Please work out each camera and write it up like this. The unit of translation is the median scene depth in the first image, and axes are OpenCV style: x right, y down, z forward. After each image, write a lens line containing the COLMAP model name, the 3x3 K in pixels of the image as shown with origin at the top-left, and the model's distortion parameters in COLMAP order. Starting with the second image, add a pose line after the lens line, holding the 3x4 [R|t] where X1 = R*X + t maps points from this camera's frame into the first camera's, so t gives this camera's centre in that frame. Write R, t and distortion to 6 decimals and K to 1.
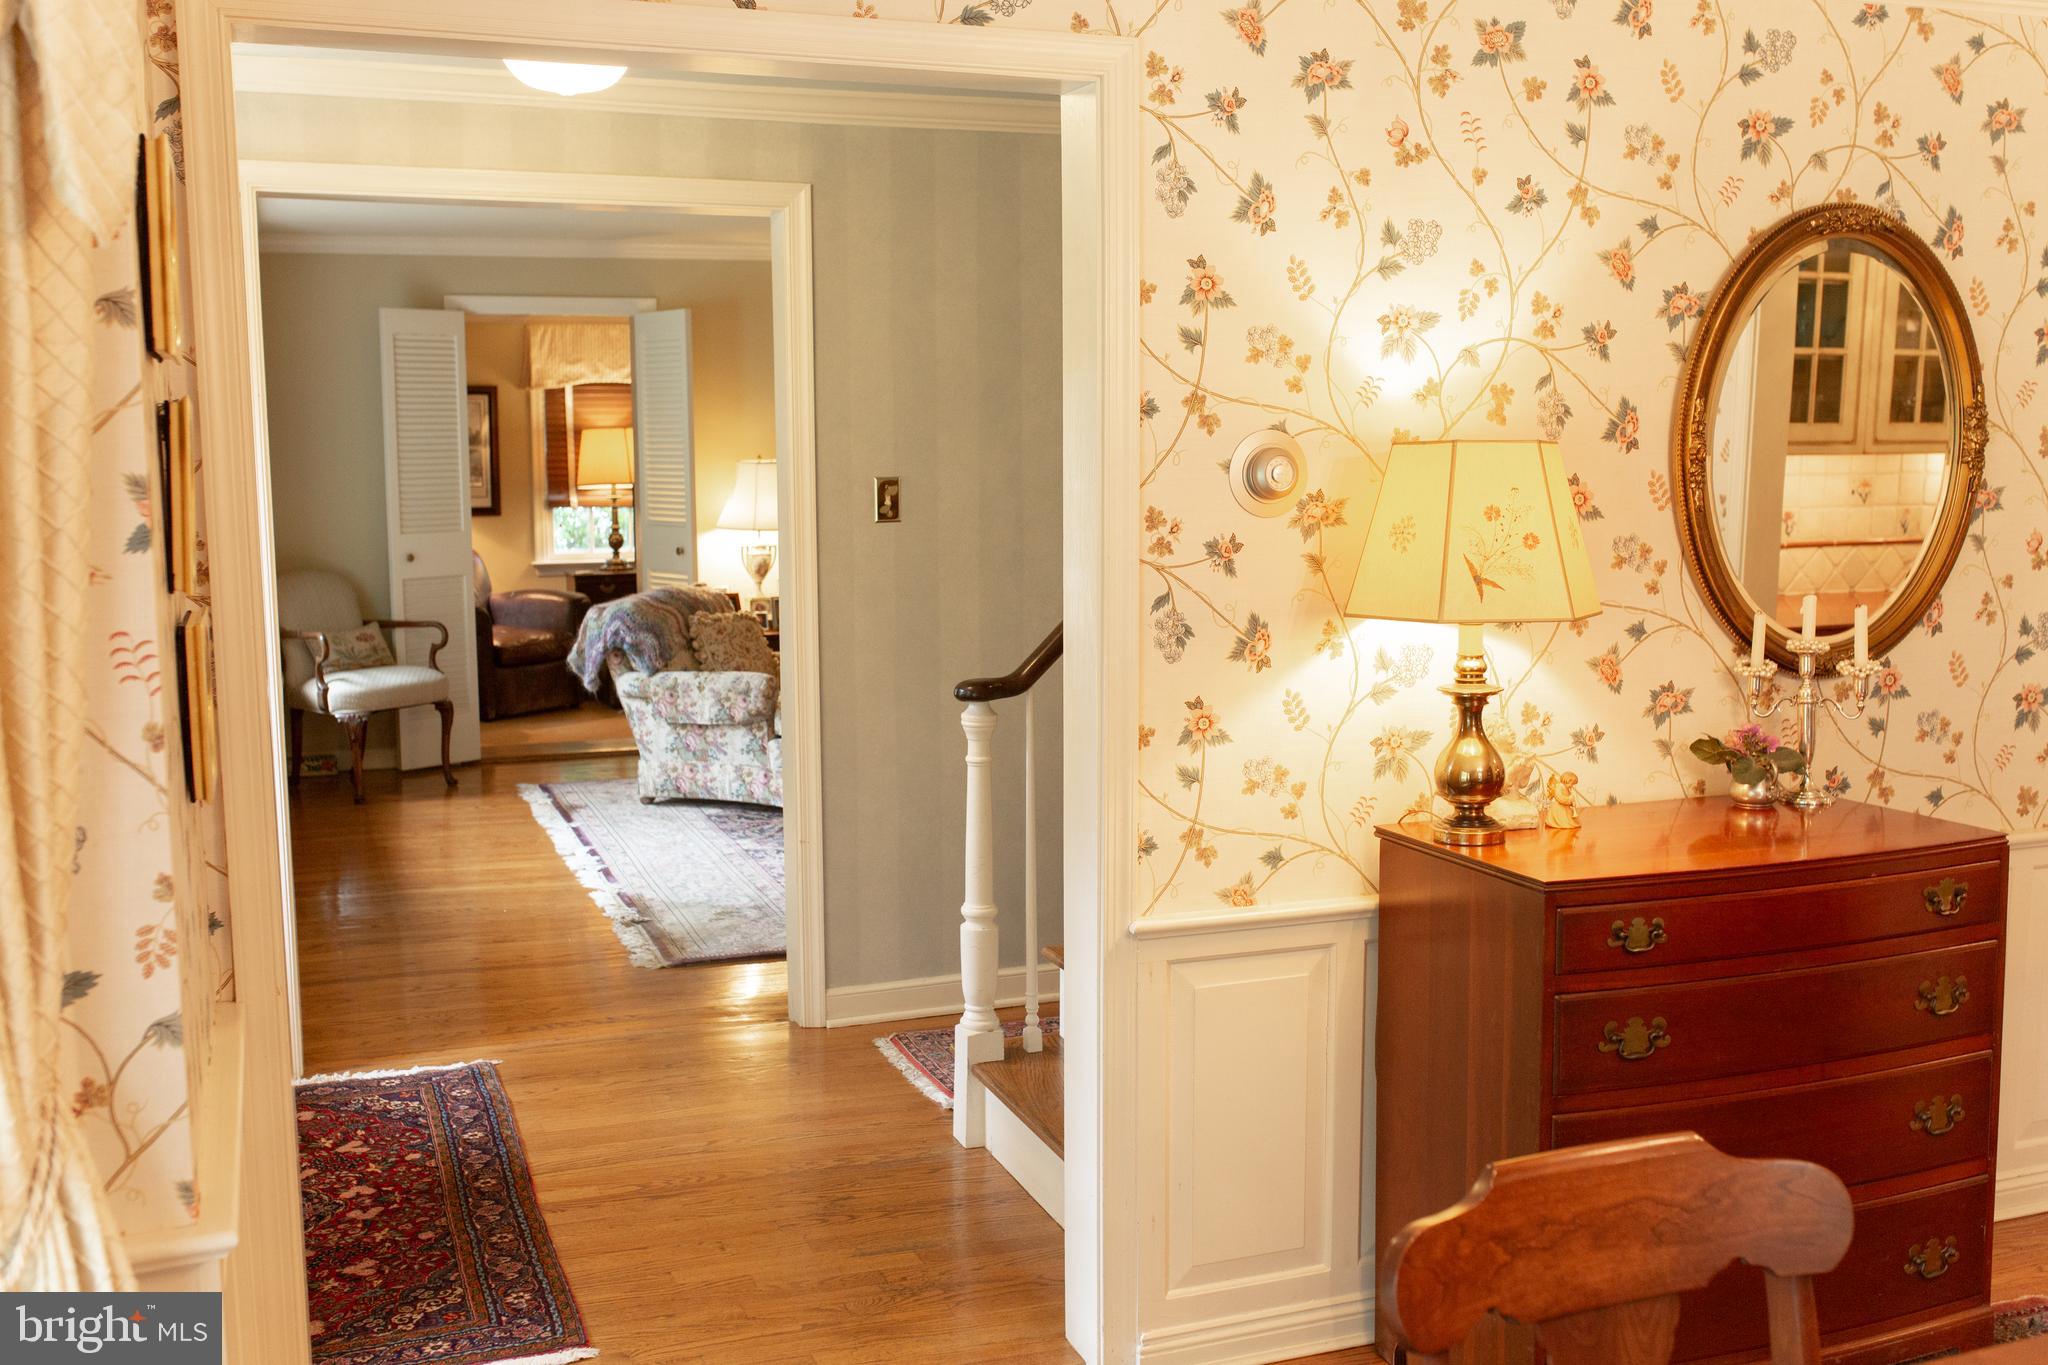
lens RADIAL K [[1934.5, 0, 988.0], [0, 1934.5, 685.4], [0, 0, 1]] dist [-0.027874, 0.000000]
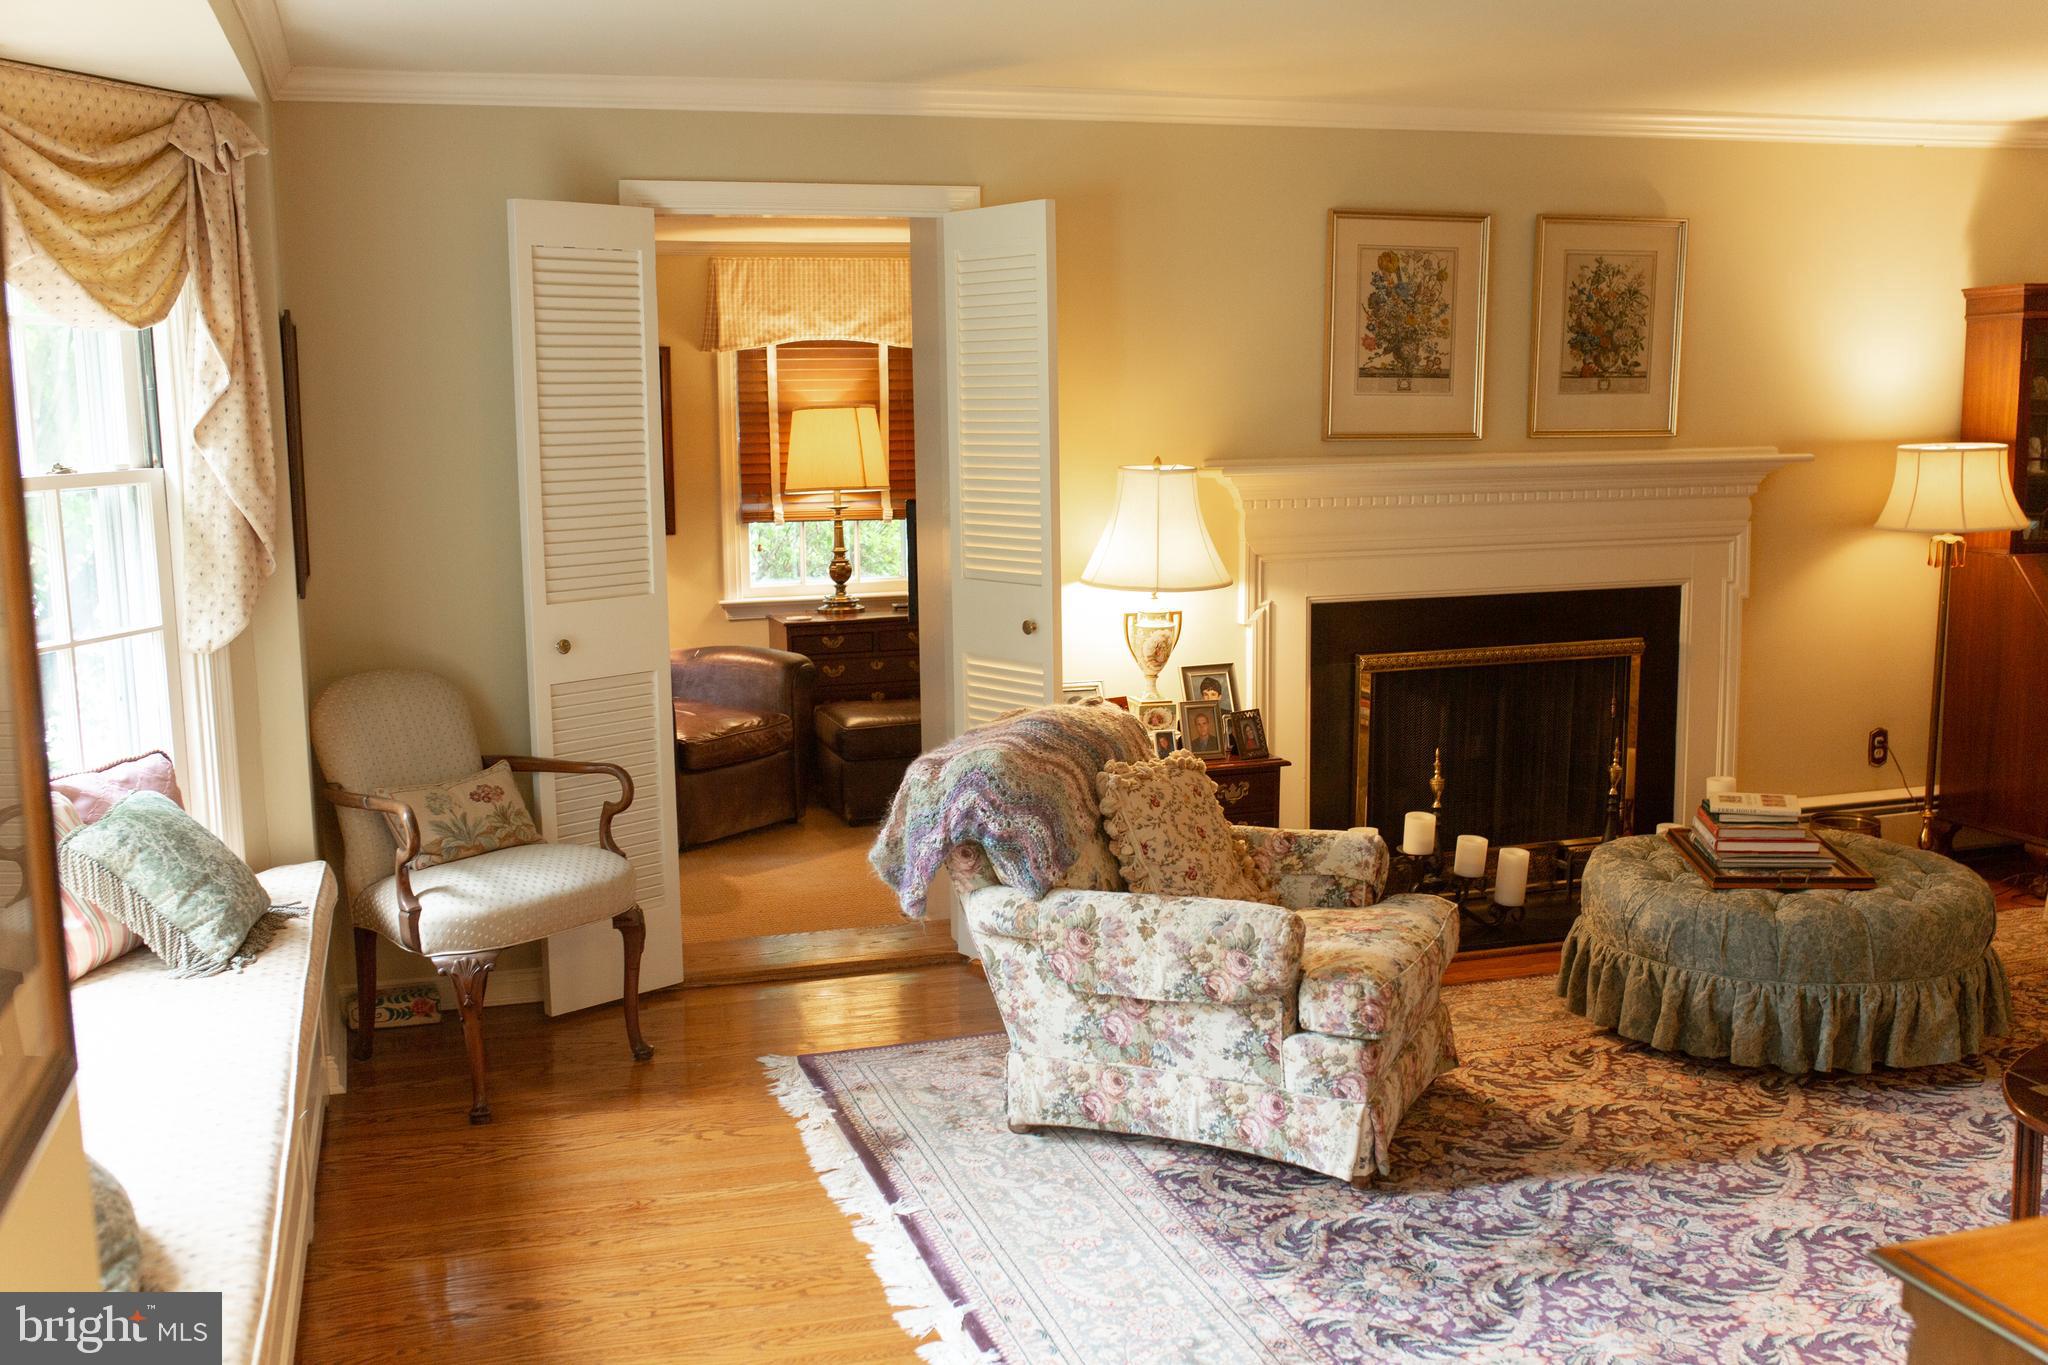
lens RADIAL K [[1934.5, 0, 1023.9], [0, 1934.5, 683.8], [0, 0, 1]] dist [-0.027874, 0.000000]
pose [[0.999305, -0.002794, -0.037177, -0.148509], [0.003387, 0.999868, 0.015909, -0.065787], [0.037128, -0.016024, 0.999182, 0.454152]]
